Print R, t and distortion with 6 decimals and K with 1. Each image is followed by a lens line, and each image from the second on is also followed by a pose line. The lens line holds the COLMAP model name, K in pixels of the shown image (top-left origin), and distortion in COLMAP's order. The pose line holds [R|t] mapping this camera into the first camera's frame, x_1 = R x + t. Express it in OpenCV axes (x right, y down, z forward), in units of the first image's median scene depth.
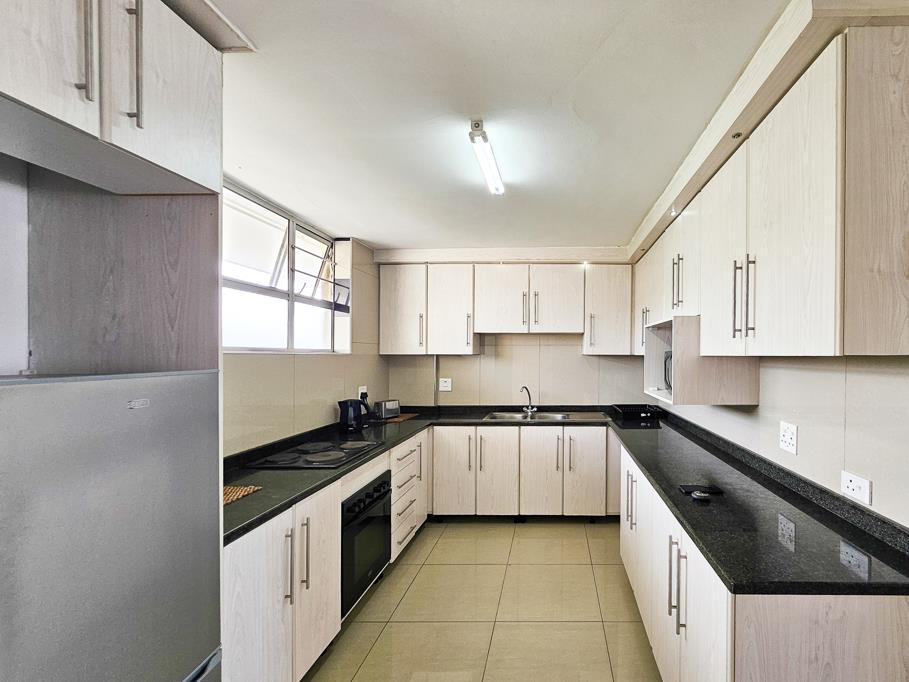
lens RADIAL K [[405.6, 0, 454.0], [0, 405.6, 365.0], [0, 0, 1]] dist [-0.000997, 0.000353]
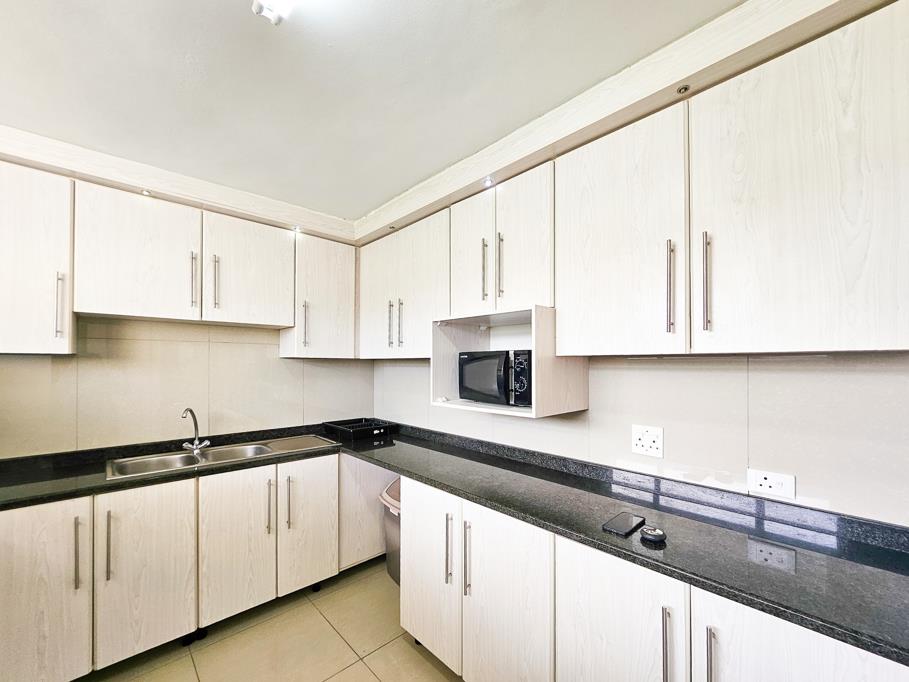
lens RADIAL K [[405.6, 0, 454.0], [0, 405.6, 365.0], [0, 0, 1]] dist [-0.000997, 0.000353]
pose [[0.582545, 0.005888, 0.812777, -0.099094], [0.012875, 0.999781, -0.016471, 0.003481], [-0.812697, 0.020059, 0.582342, 0.356375]]
